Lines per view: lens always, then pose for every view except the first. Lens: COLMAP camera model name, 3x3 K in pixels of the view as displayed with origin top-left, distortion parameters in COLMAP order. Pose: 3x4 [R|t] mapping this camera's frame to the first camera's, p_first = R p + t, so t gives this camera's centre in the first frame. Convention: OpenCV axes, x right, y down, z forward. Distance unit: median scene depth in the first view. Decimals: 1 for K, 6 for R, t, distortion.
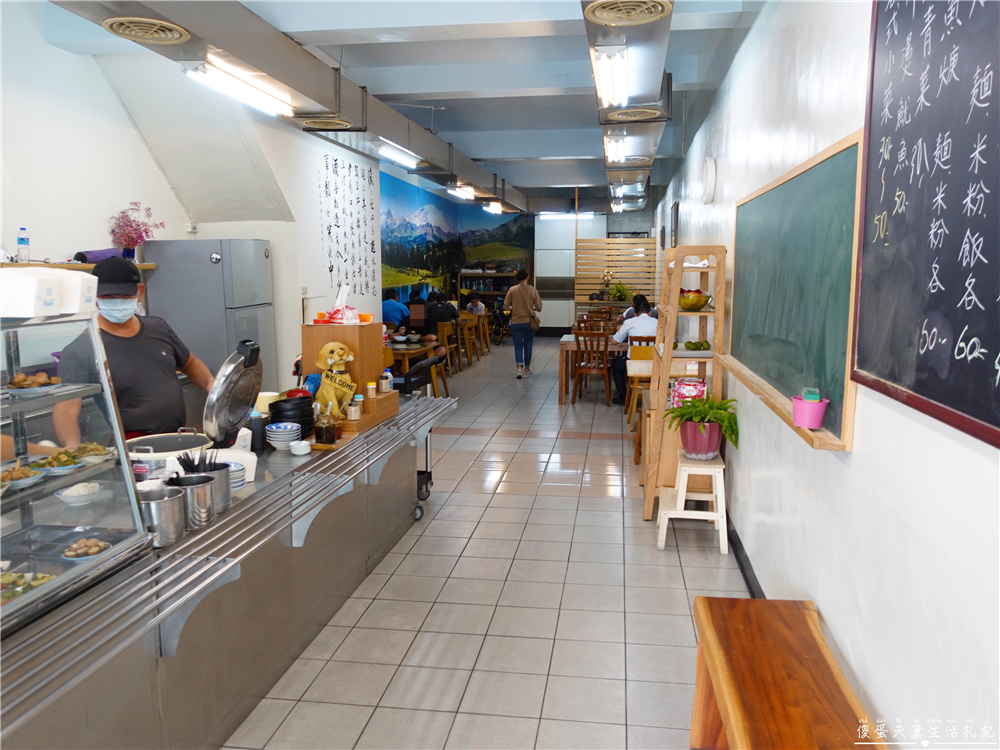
lens RADIAL K [[771.8, 0, 500.0], [0, 771.8, 375.0], [0, 0, 1]] dist [-0.002084, -0.001195]
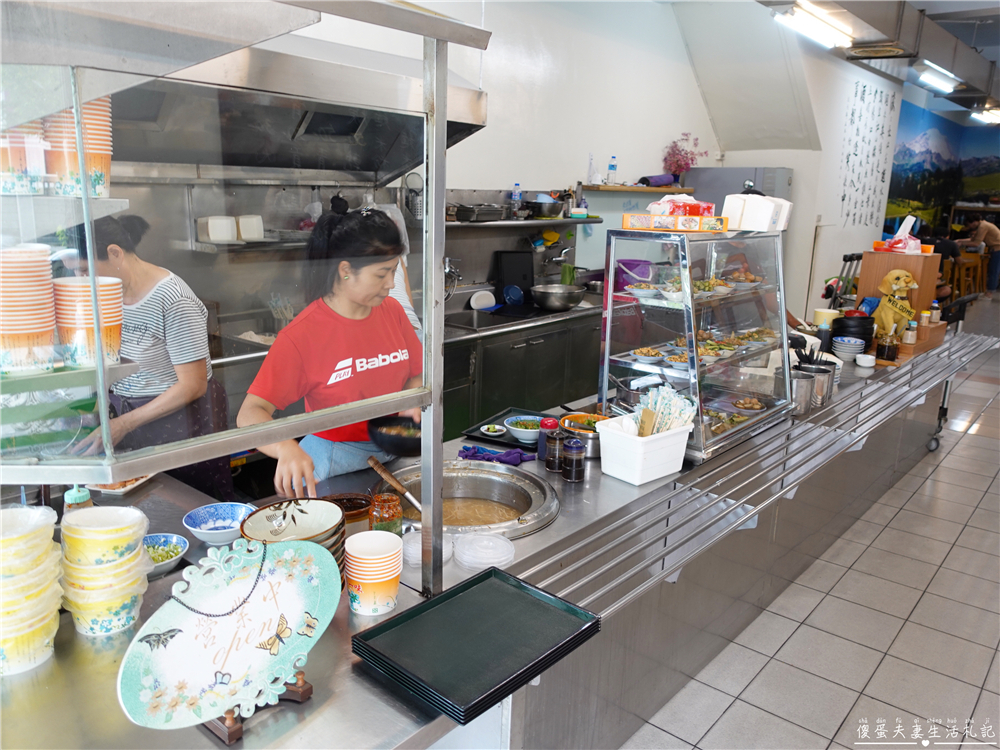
lens RADIAL K [[771.8, 0, 500.0], [0, 771.8, 375.0], [0, 0, 1]] dist [-0.002084, -0.001195]
pose [[0.854925, 0.150042, -0.496578, -0.081551], [-0.102420, 0.987236, 0.121965, 0.017212], [0.508540, -0.053411, 0.859380, -0.131665]]
